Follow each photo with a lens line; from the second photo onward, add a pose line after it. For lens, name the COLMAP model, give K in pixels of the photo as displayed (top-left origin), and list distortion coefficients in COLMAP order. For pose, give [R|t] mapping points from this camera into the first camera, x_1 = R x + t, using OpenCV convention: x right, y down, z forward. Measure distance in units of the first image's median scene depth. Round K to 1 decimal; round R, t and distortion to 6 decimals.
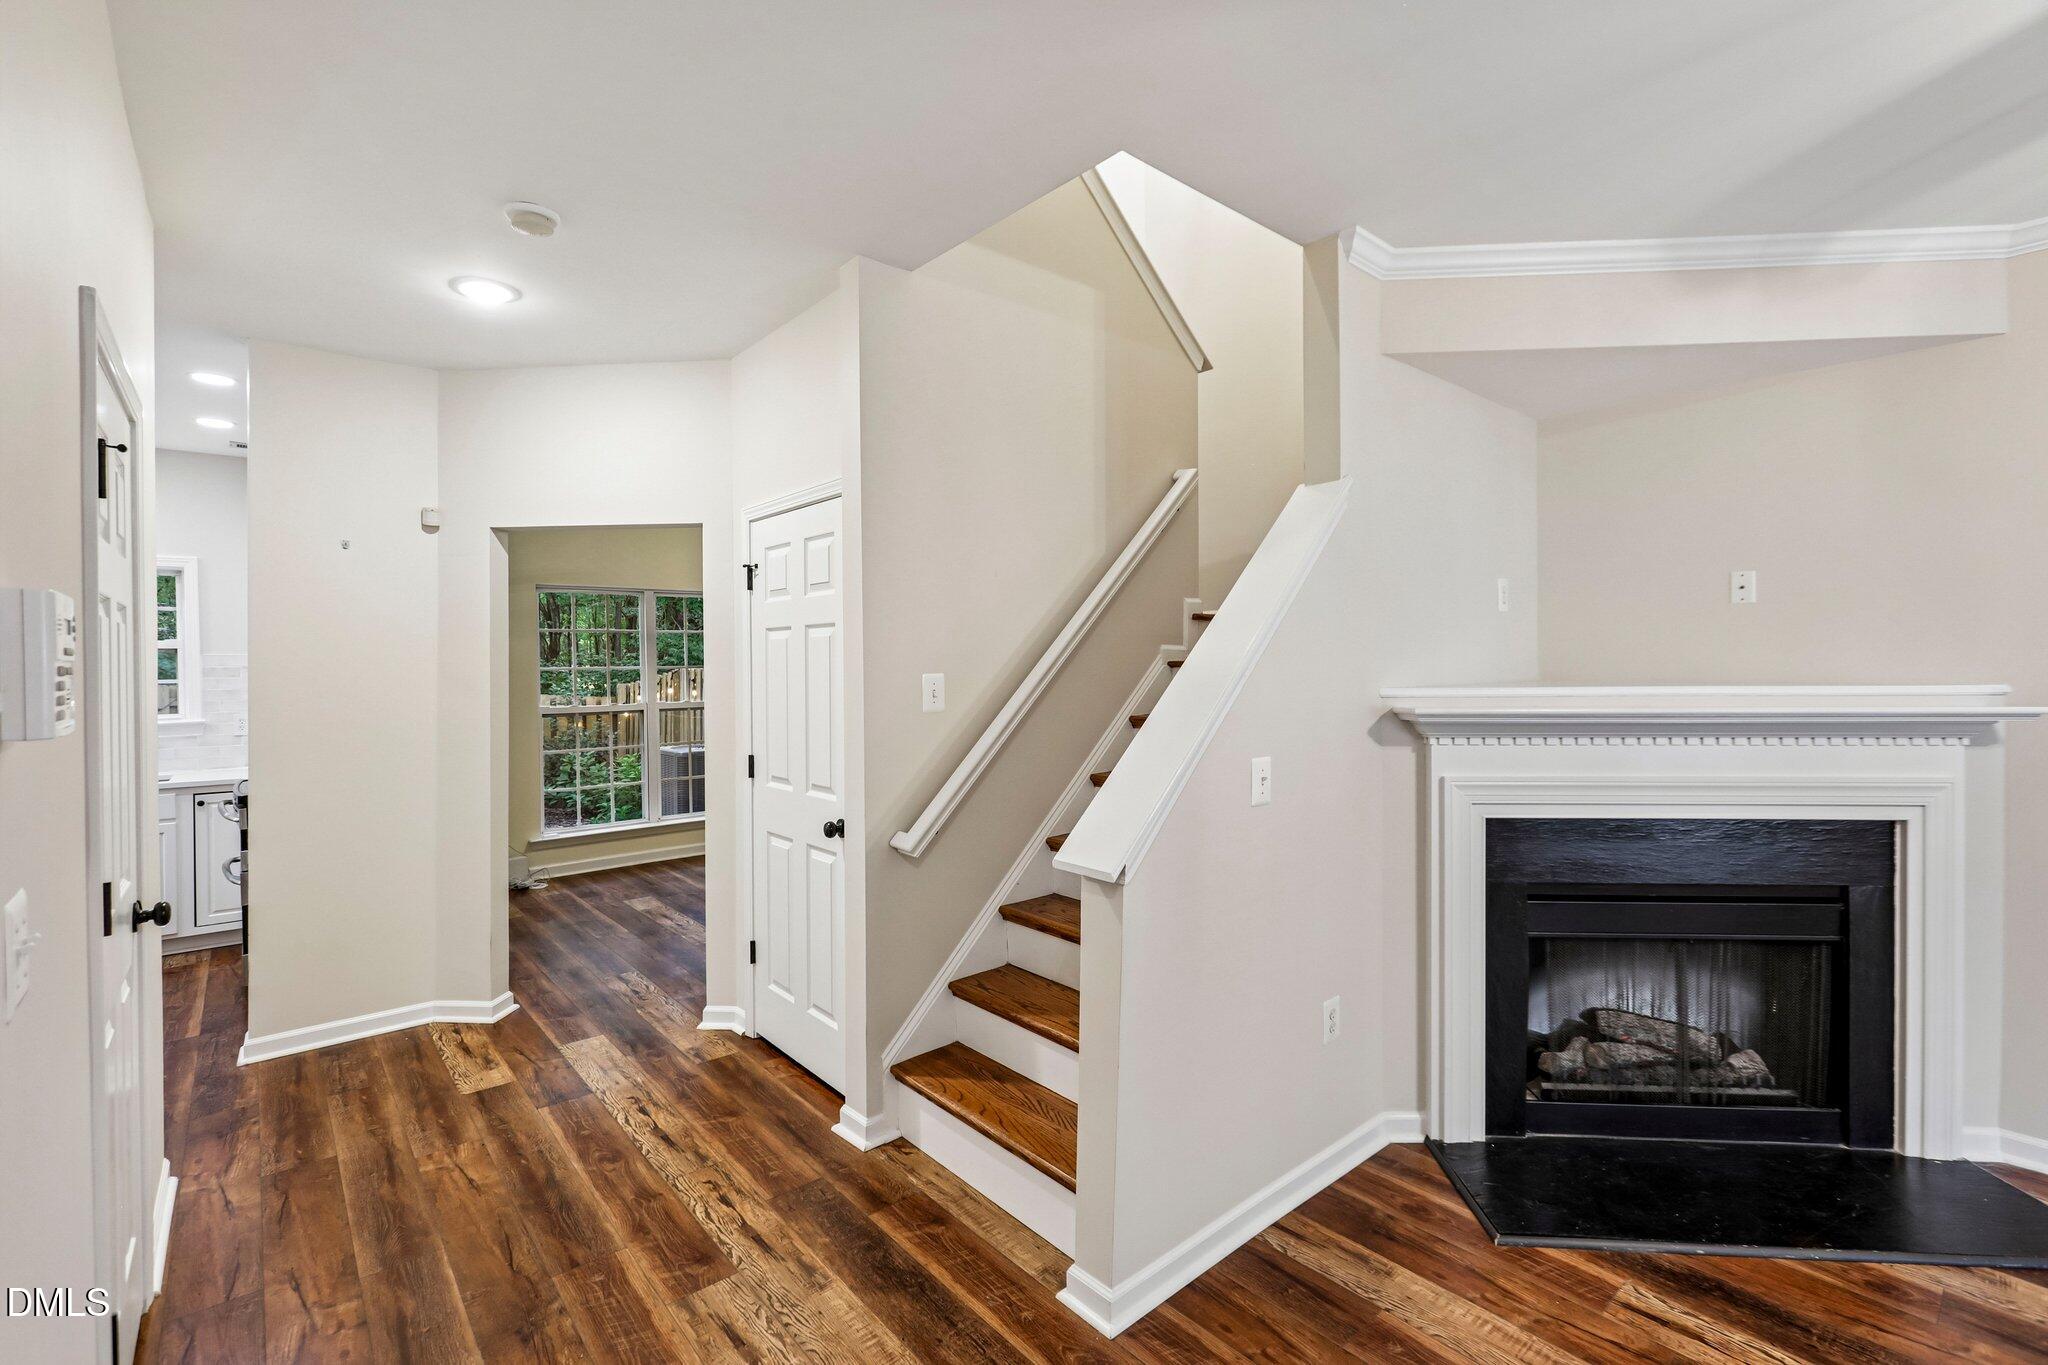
lens RADIAL K [[897.7, 0, 1009.7], [0, 897.7, 672.4], [0, 0, 1]] dist [-0.004488, 0.000019]
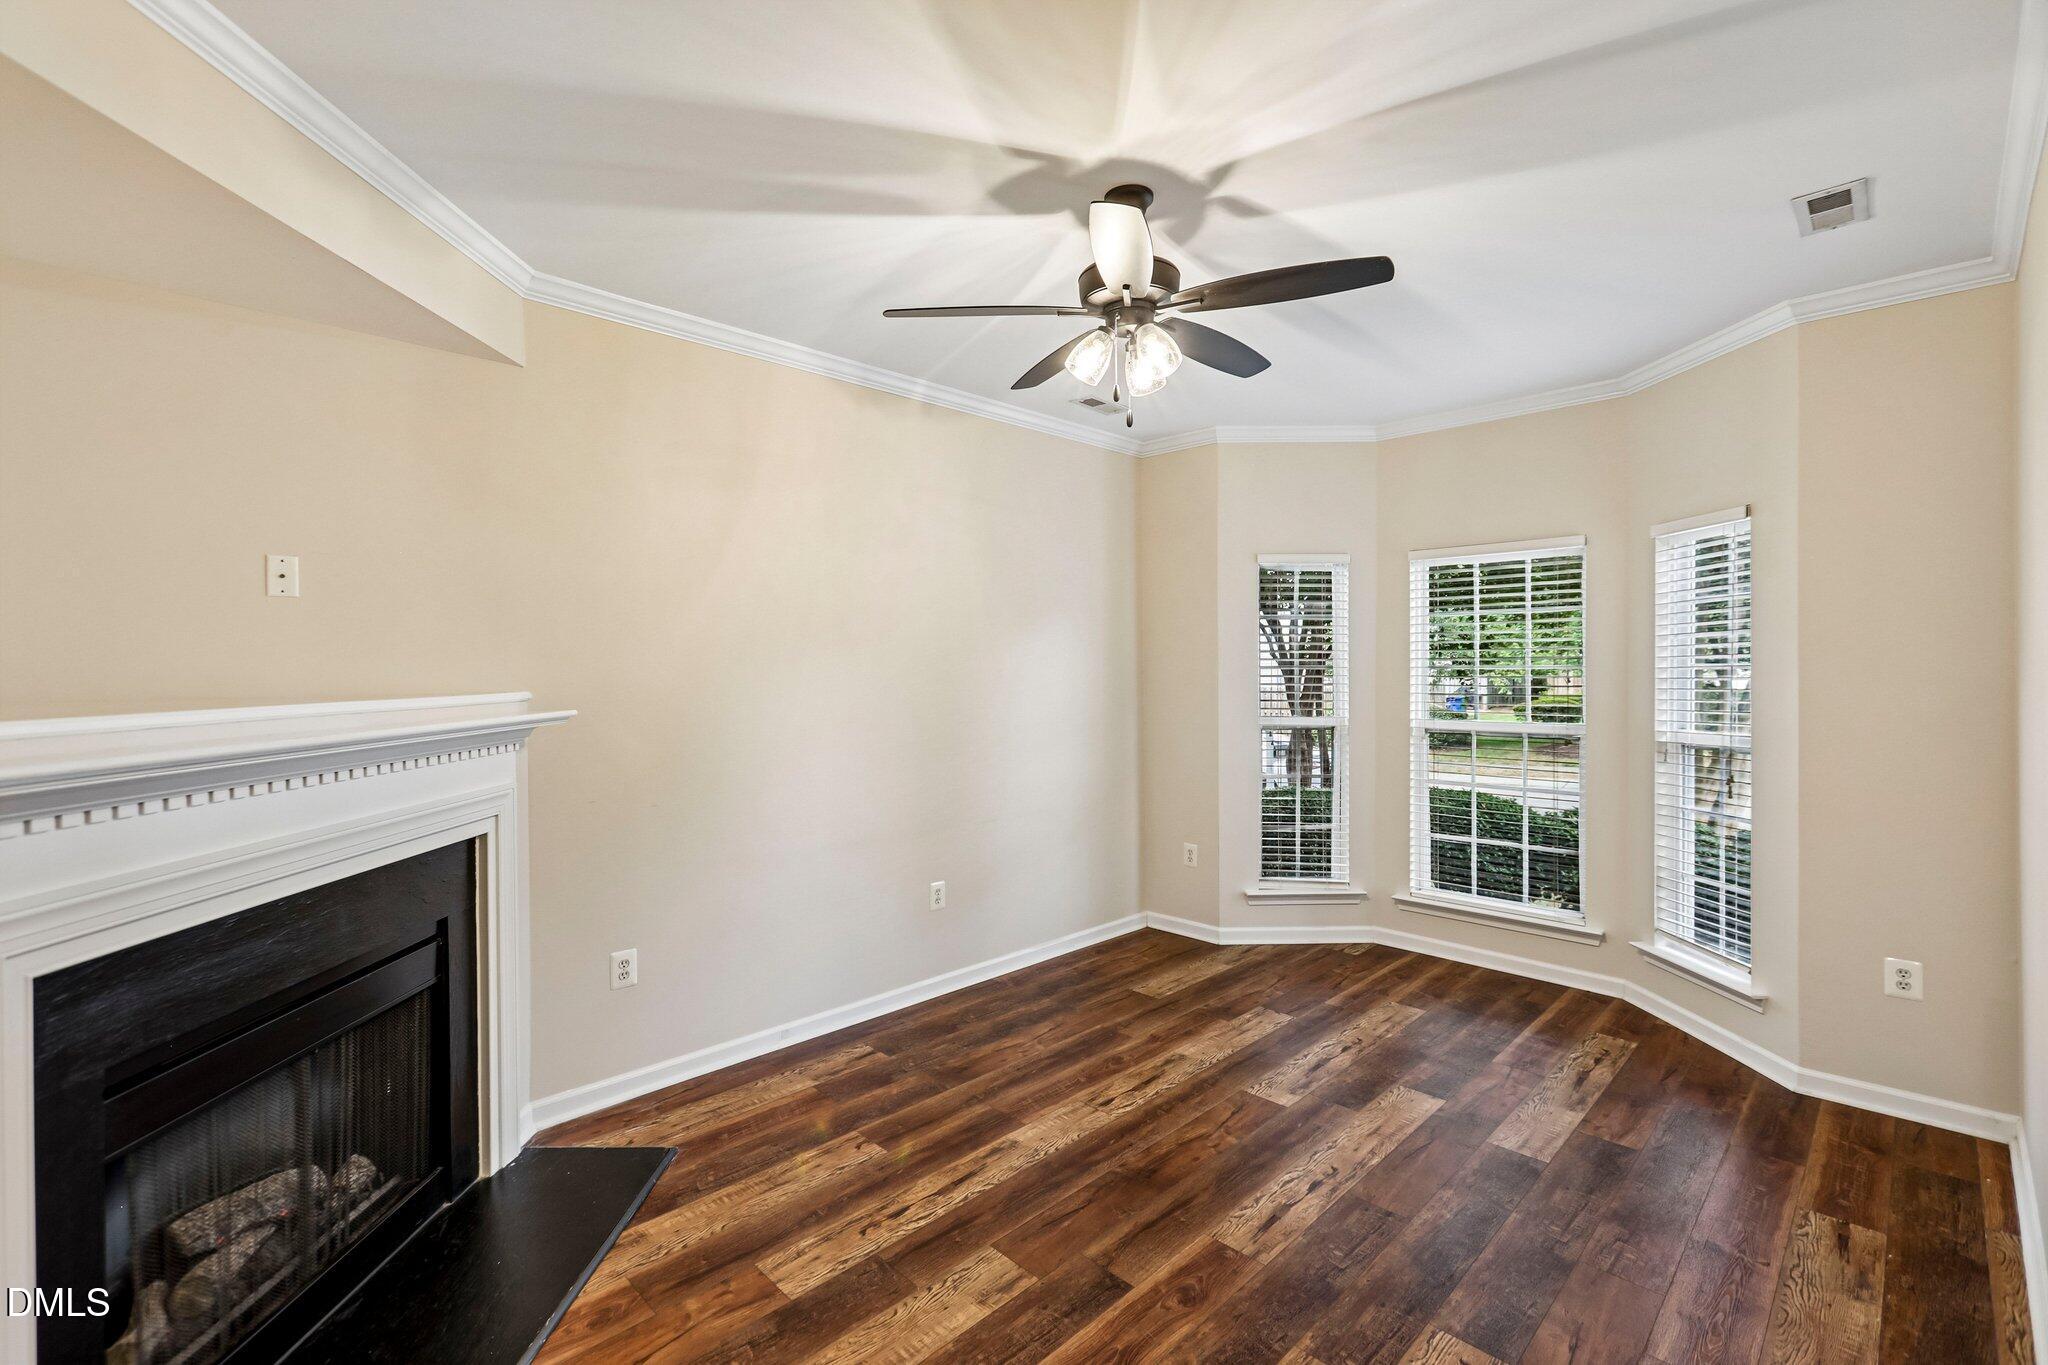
lens RADIAL K [[897.7, 0, 1009.7], [0, 897.7, 672.4], [0, 0, 1]] dist [-0.004488, 0.000019]
pose [[-0.075700, -0.004352, 0.997121, -0.013527], [0.012997, 0.999901, 0.005351, -0.007613], [-0.997046, 0.013365, -0.075636, 0.495808]]
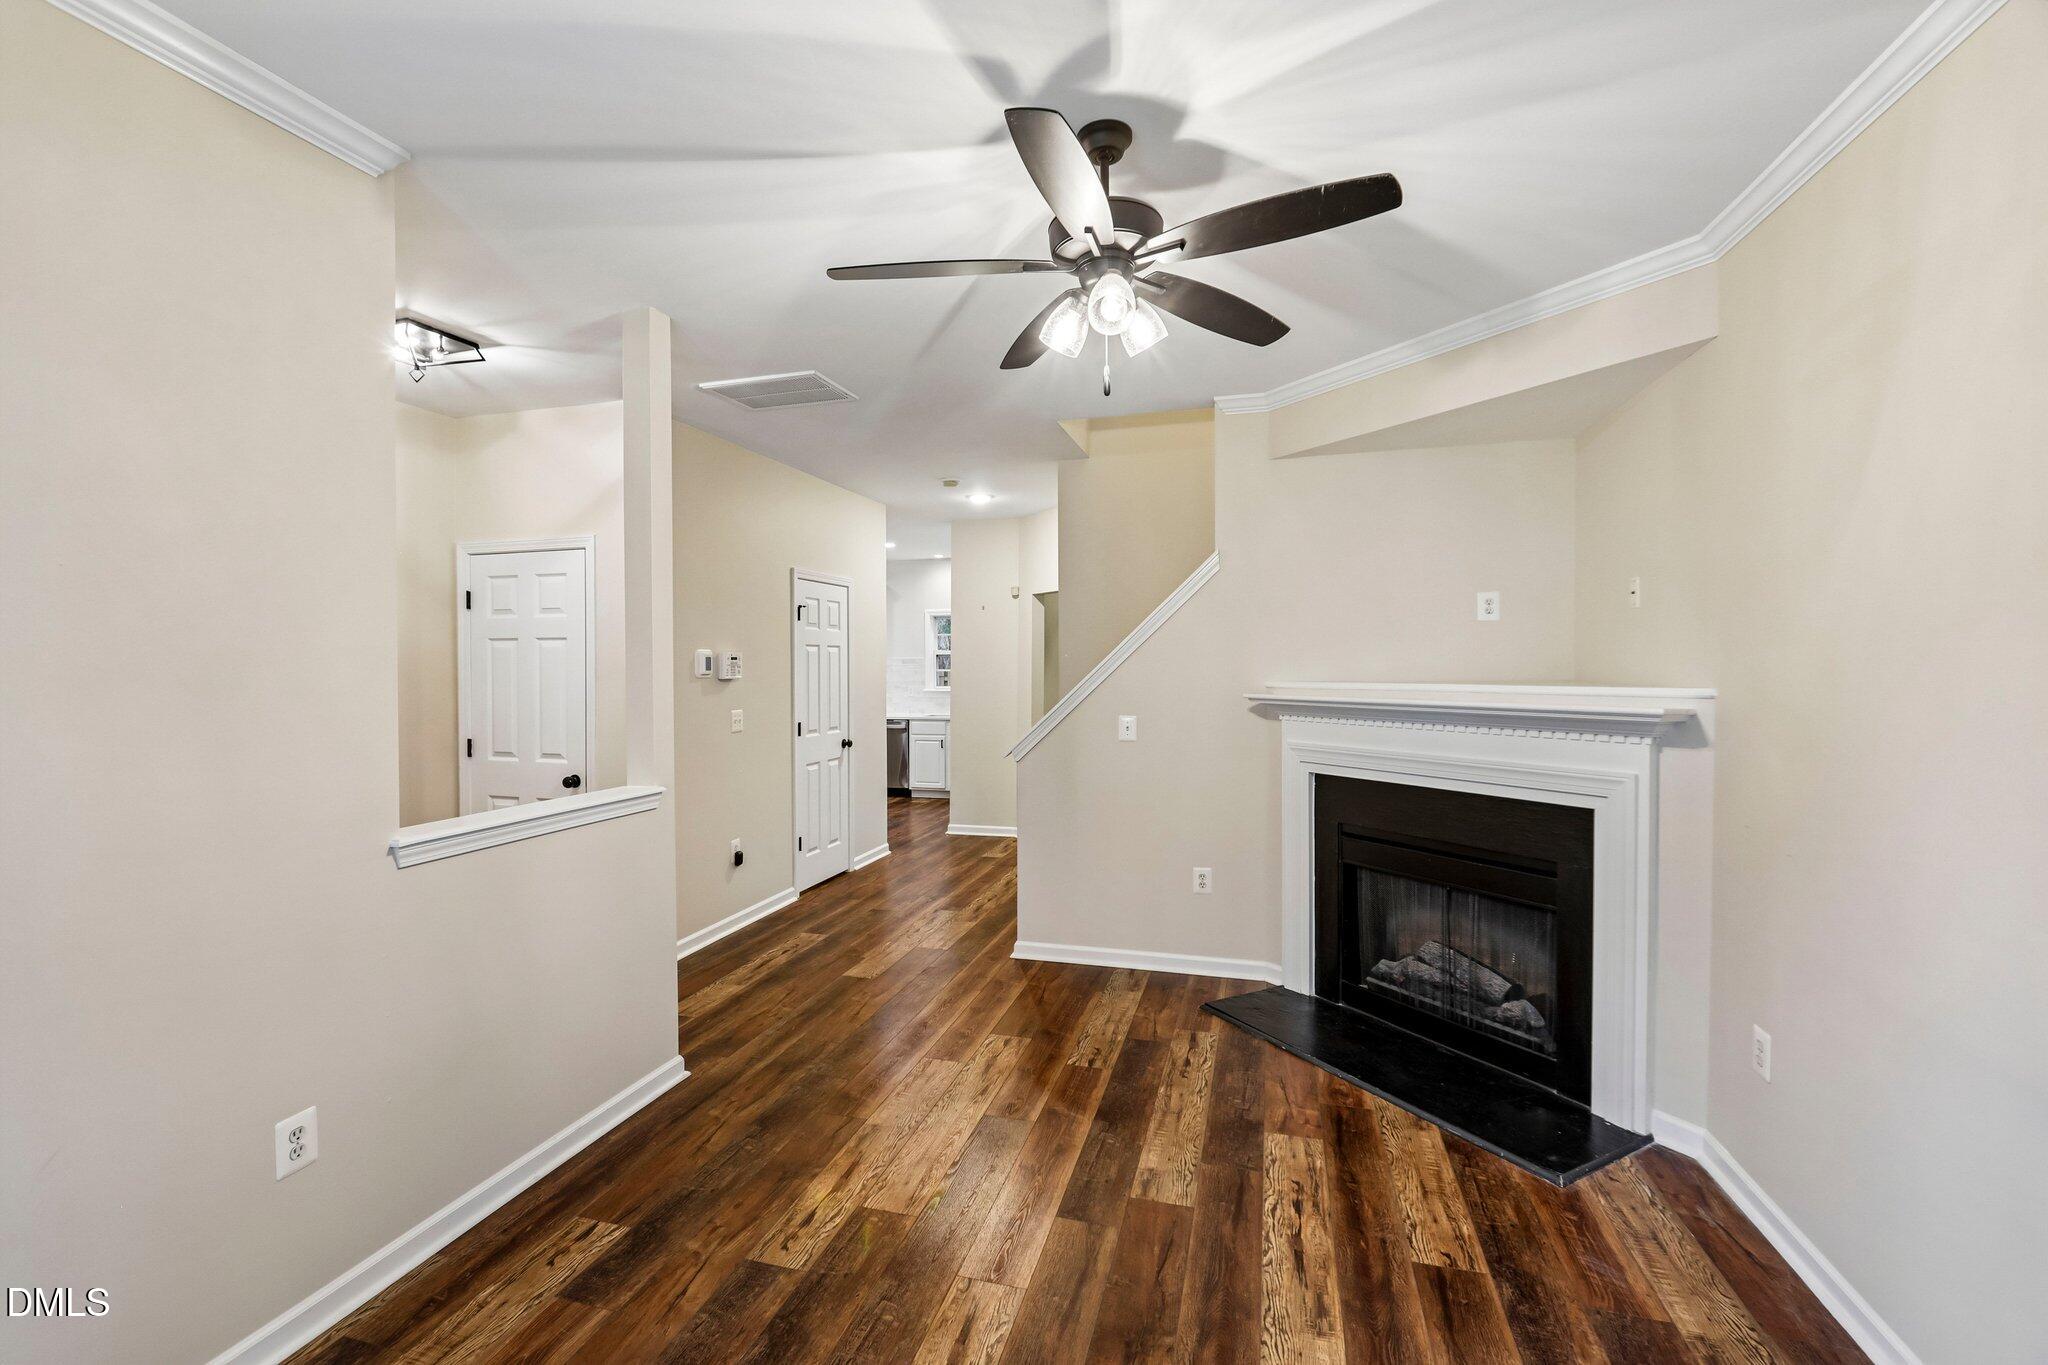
lens RADIAL K [[897.7, 0, 1009.7], [0, 897.7, 672.4], [0, 0, 1]] dist [-0.004488, 0.000019]
pose [[0.555974, 0.010061, -0.831139, 1.501502], [-0.003786, 0.999947, 0.009571, -0.011271], [0.831191, -0.002174, 0.555983, -0.212404]]
